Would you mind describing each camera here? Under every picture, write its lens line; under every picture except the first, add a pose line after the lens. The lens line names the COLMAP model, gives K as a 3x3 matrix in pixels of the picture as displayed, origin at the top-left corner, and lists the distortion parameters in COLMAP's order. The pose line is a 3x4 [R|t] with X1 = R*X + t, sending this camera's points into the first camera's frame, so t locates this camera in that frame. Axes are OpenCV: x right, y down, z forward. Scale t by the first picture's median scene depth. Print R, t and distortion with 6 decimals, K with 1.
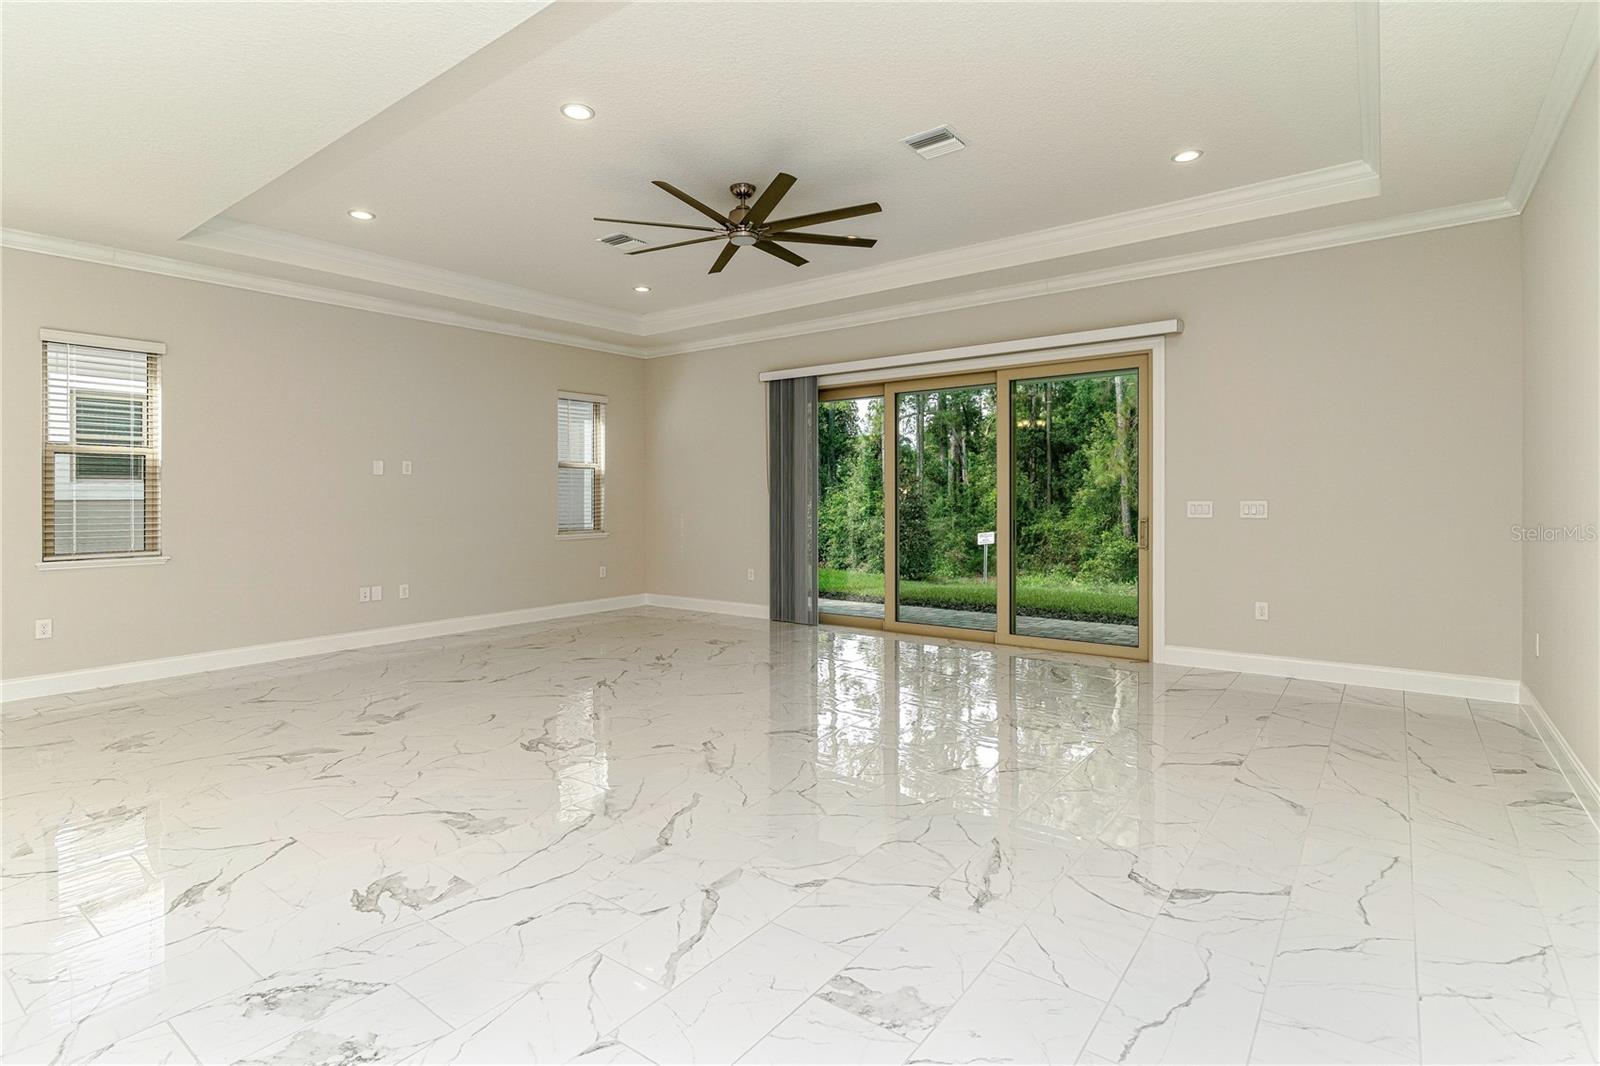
lens RADIAL K [[779.6, 0, 803.0], [0, 779.6, 498.1], [0, 0, 1]] dist [0.002842, 0.001022]
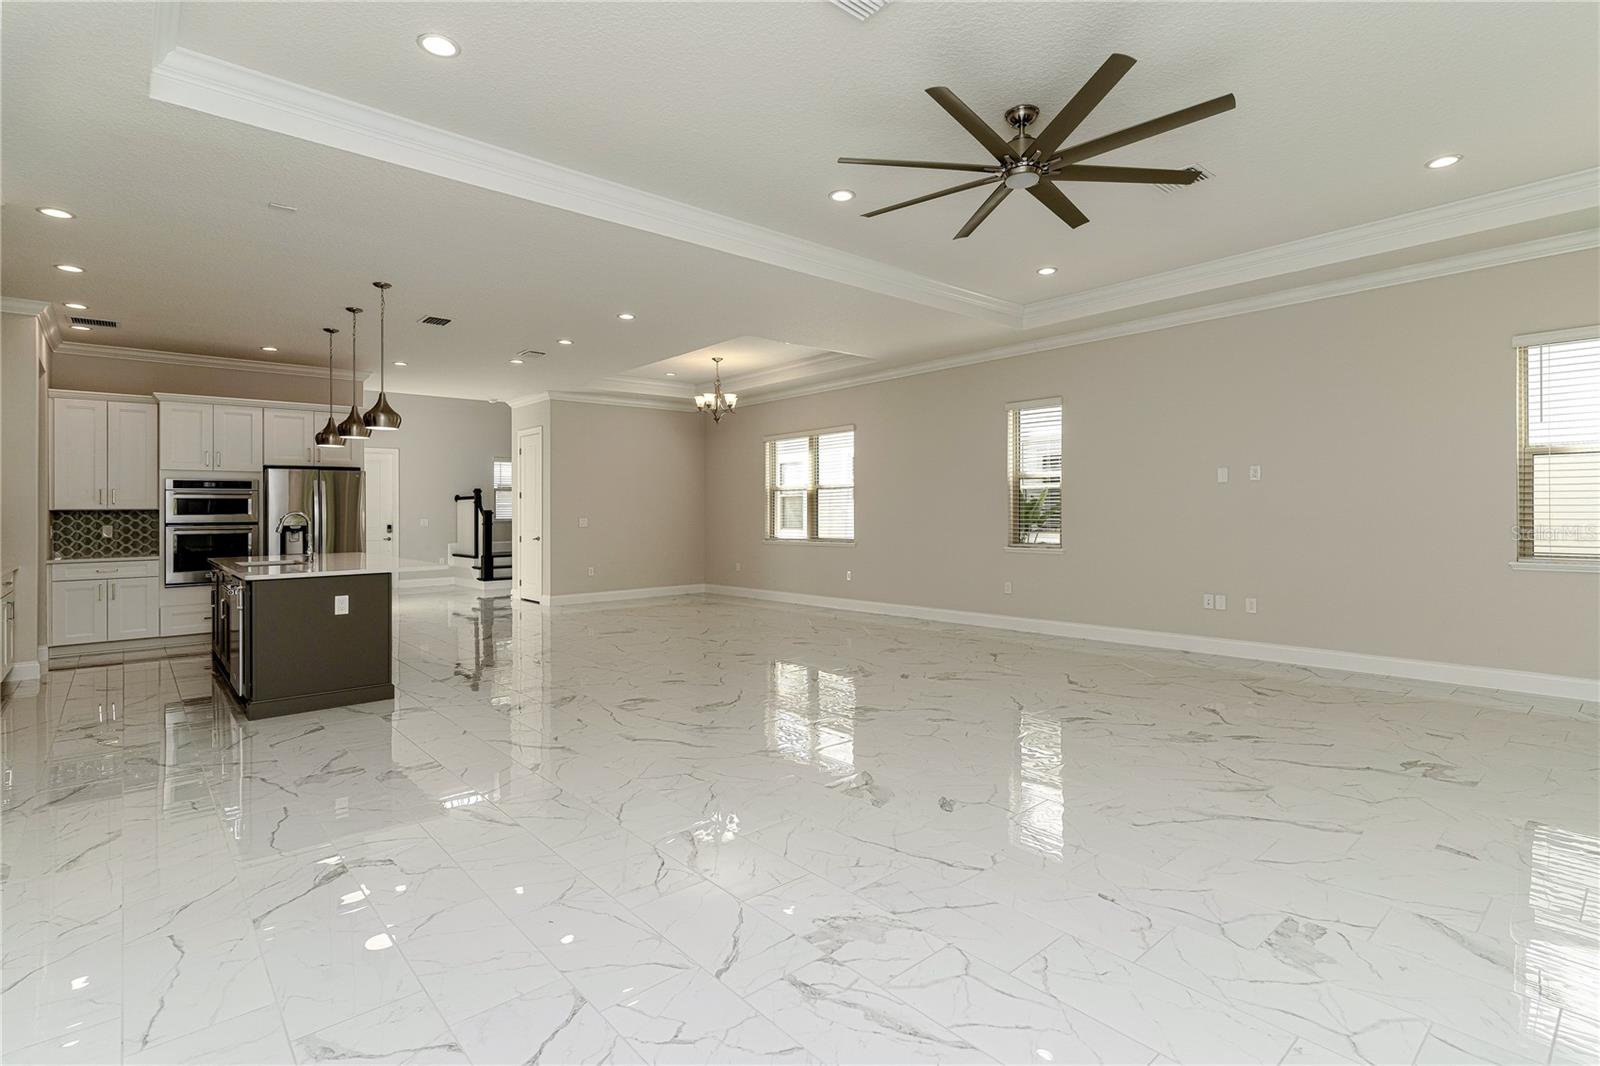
lens RADIAL K [[779.6, 0, 803.0], [0, 779.6, 498.1], [0, 0, 1]] dist [0.002842, 0.001022]
pose [[-0.205434, -0.006802, -0.978647, 0.723579], [0.011211, 0.999894, -0.009303, -0.009202], [0.978607, -0.012883, -0.205336, 0.941411]]
